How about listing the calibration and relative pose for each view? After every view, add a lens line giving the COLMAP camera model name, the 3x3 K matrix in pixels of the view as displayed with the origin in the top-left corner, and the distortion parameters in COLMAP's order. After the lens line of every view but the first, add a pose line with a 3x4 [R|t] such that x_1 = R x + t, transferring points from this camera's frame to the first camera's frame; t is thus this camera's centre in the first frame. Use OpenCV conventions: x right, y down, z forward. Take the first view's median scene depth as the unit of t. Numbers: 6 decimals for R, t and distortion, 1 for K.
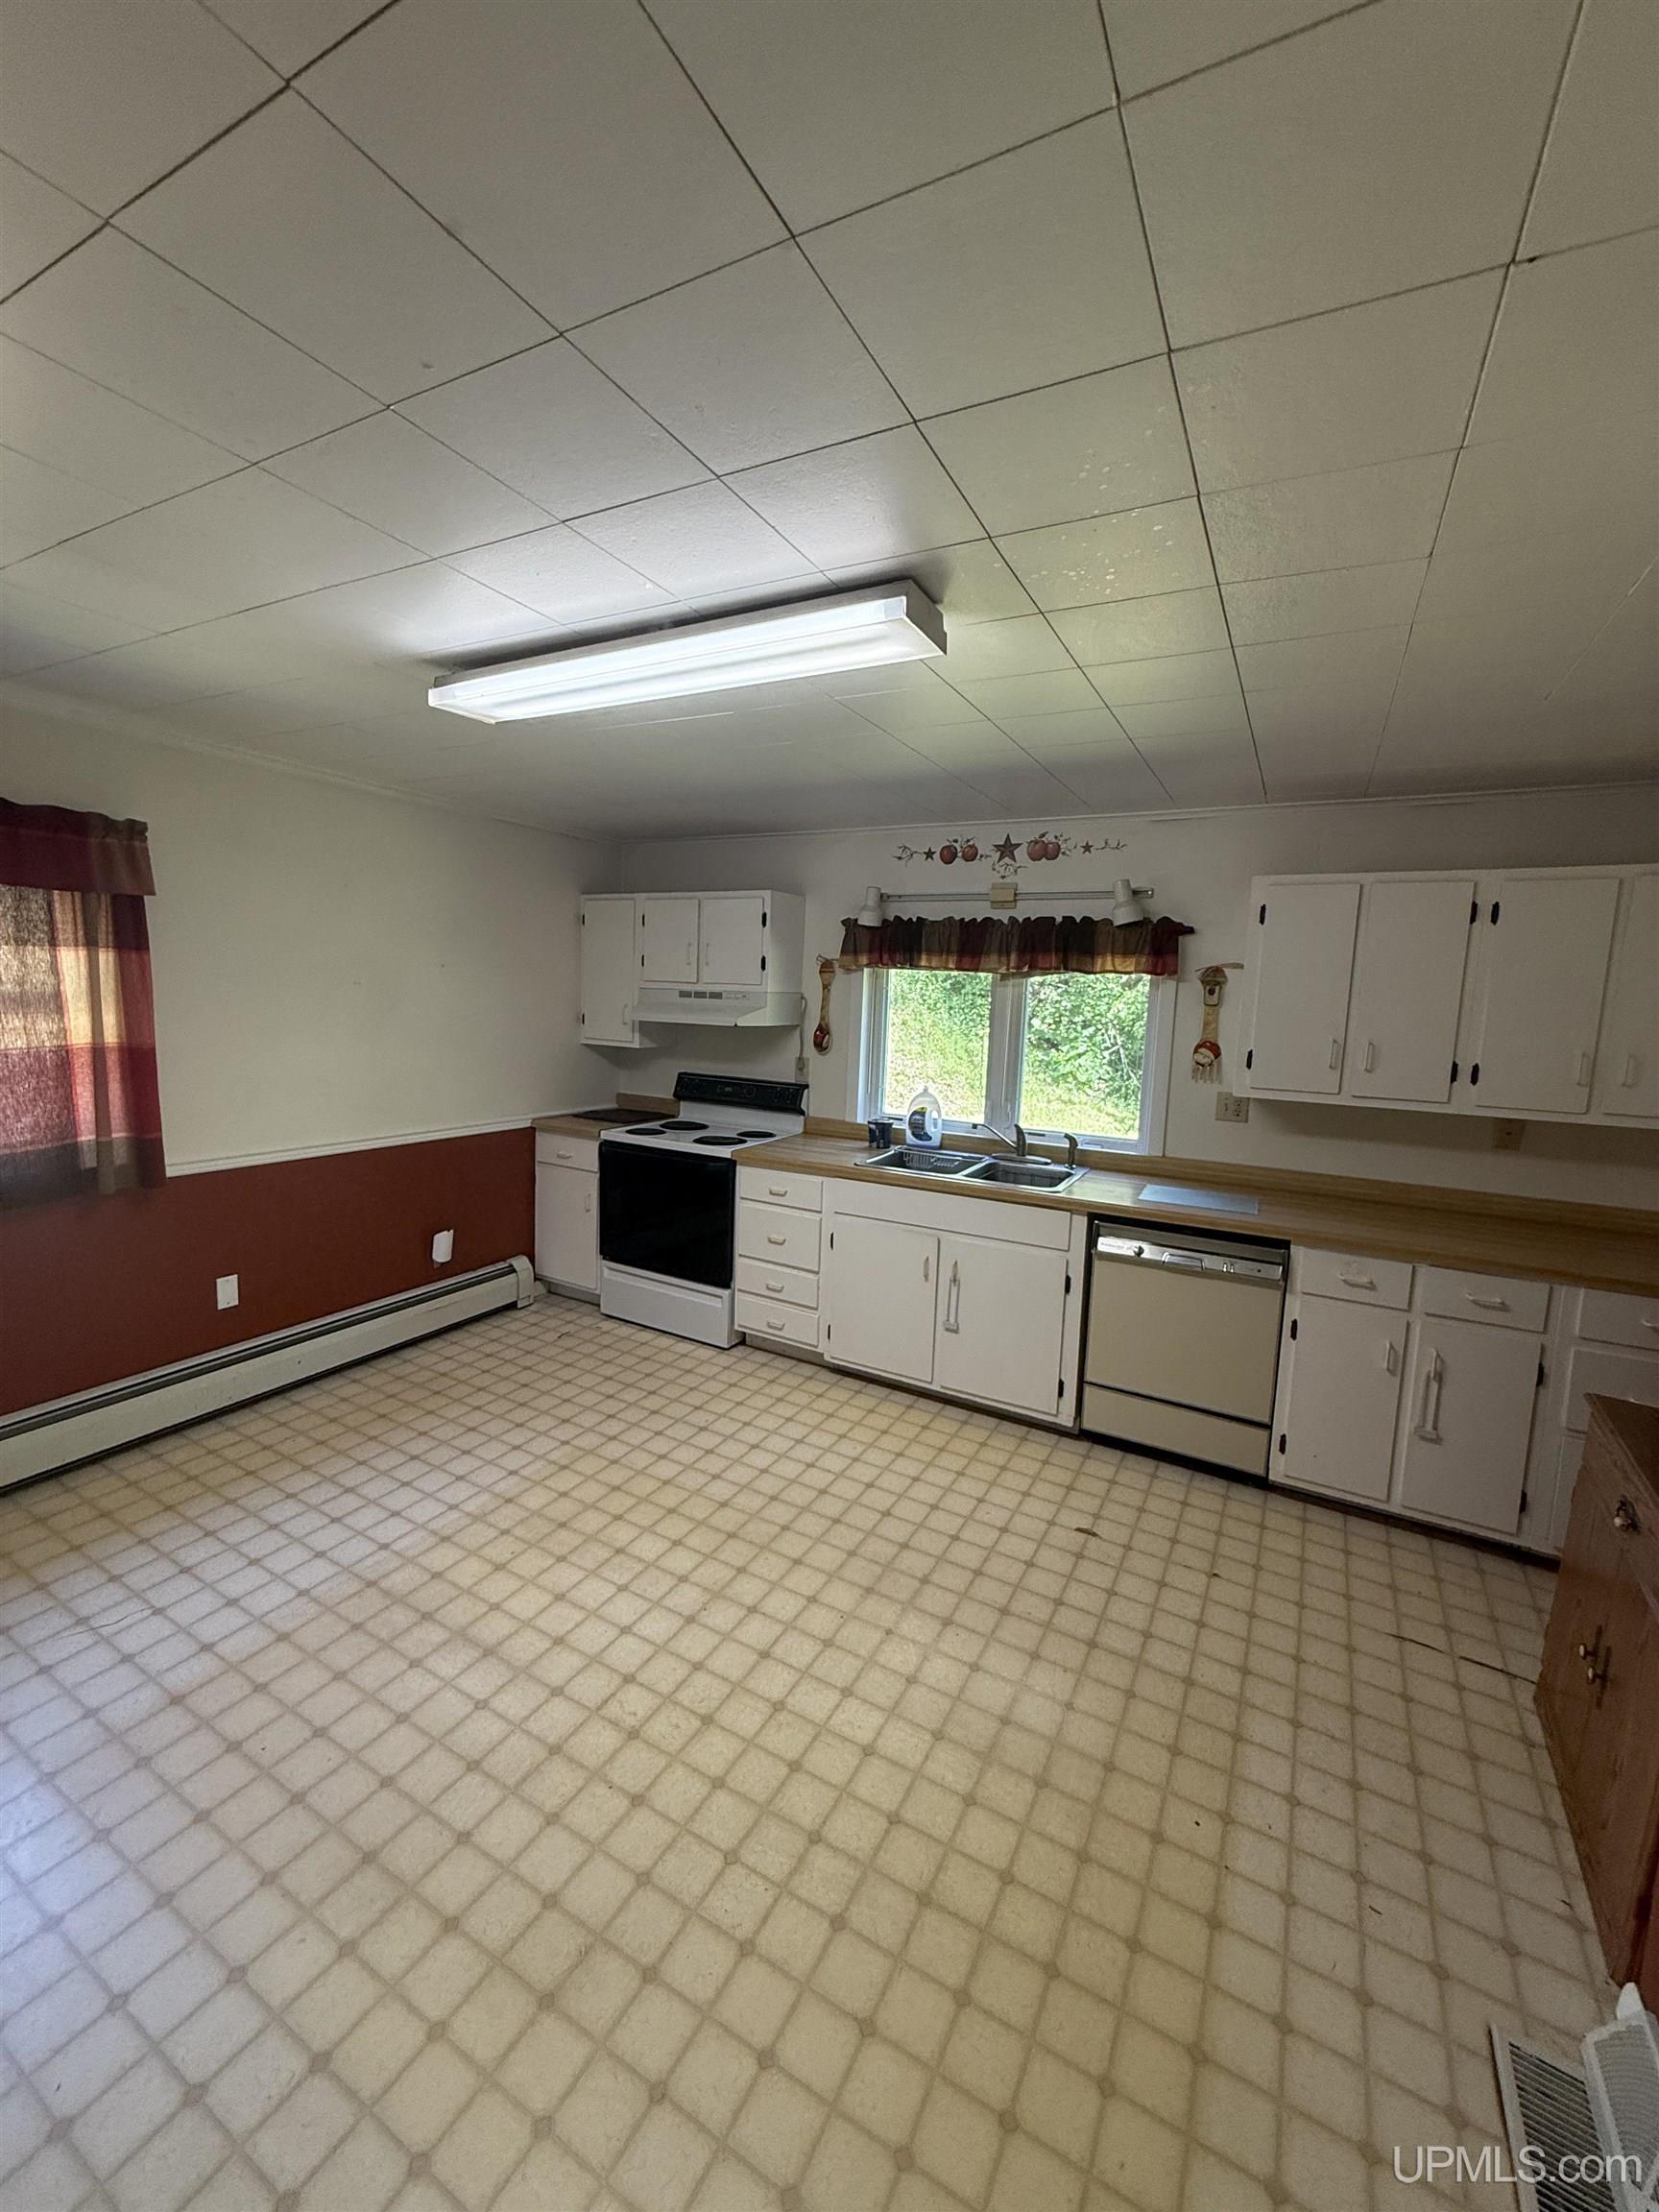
lens RADIAL K [[886.0, 0, 831.9], [0, 886.0, 1111.0], [0, 0, 1]] dist [-0.001278, 0.000205]
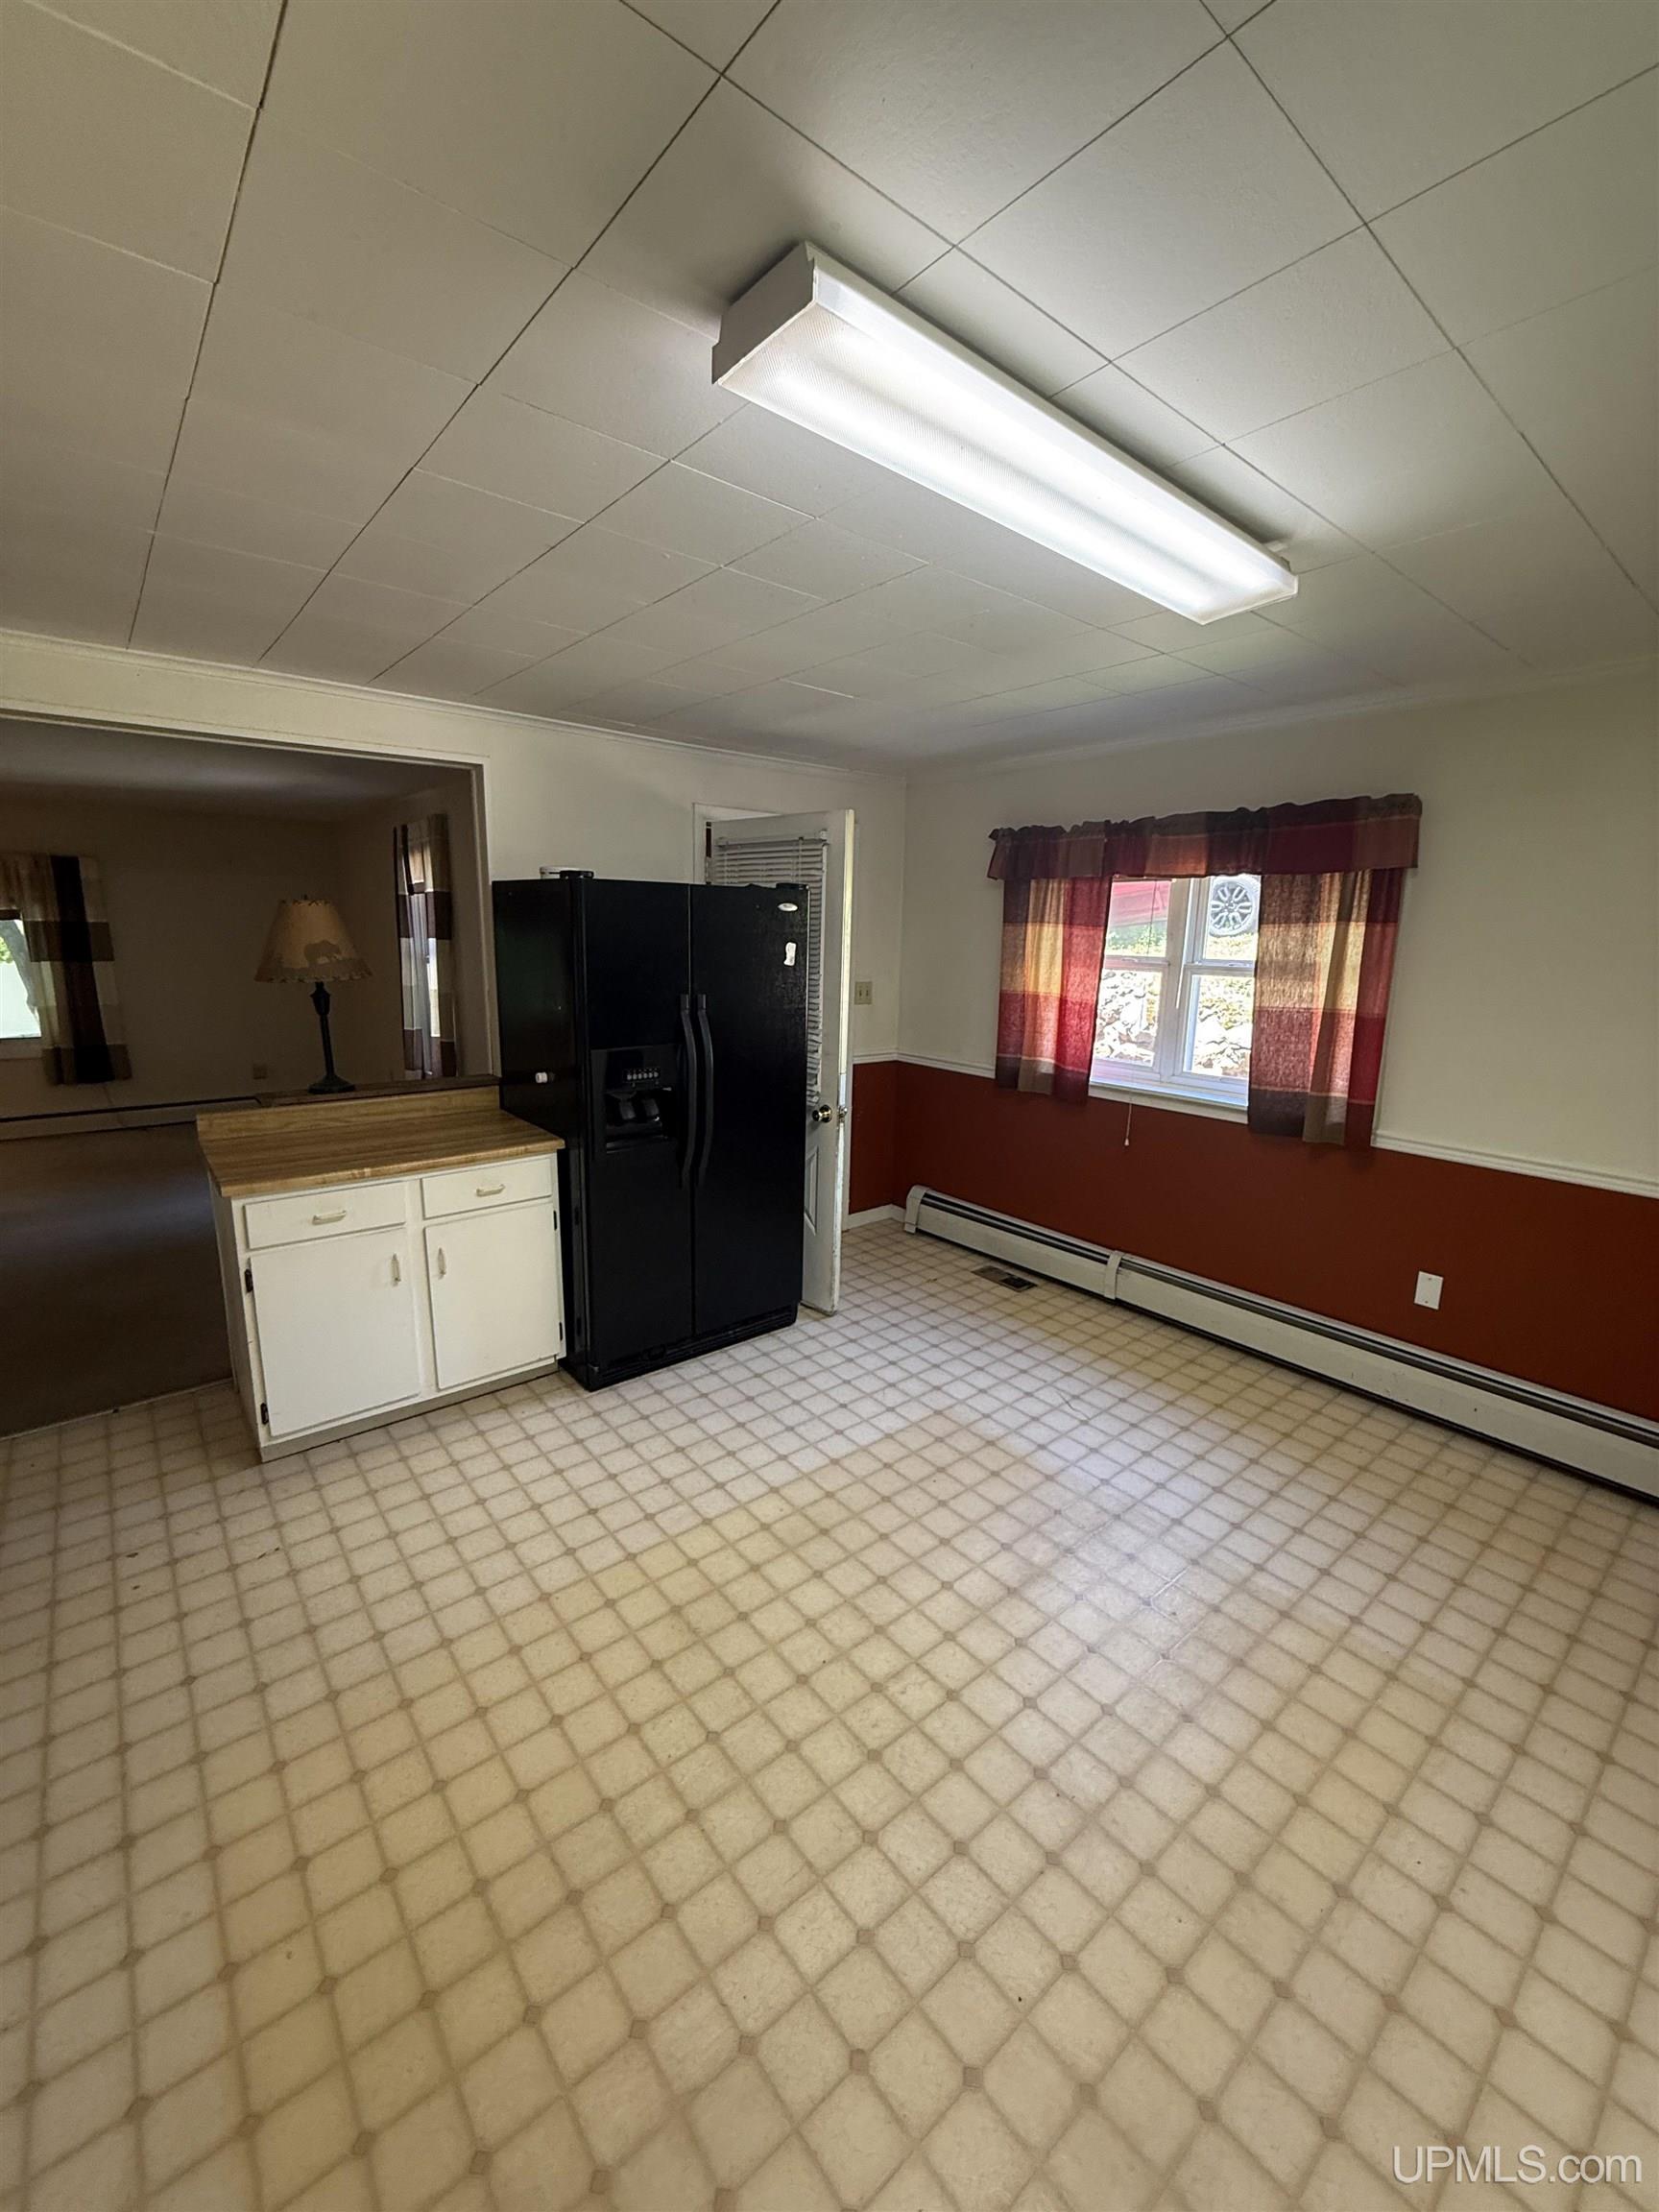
lens RADIAL K [[886.0, 0, 829.4], [0, 886.0, 1107.8], [0, 0, 1]] dist [-0.001278, 0.000205]
pose [[-0.370040, 0.135341, -0.919104, 0.520257], [-0.157592, 0.965849, 0.205672, -0.100204], [0.915552, 0.220951, -0.336074, 0.958159]]
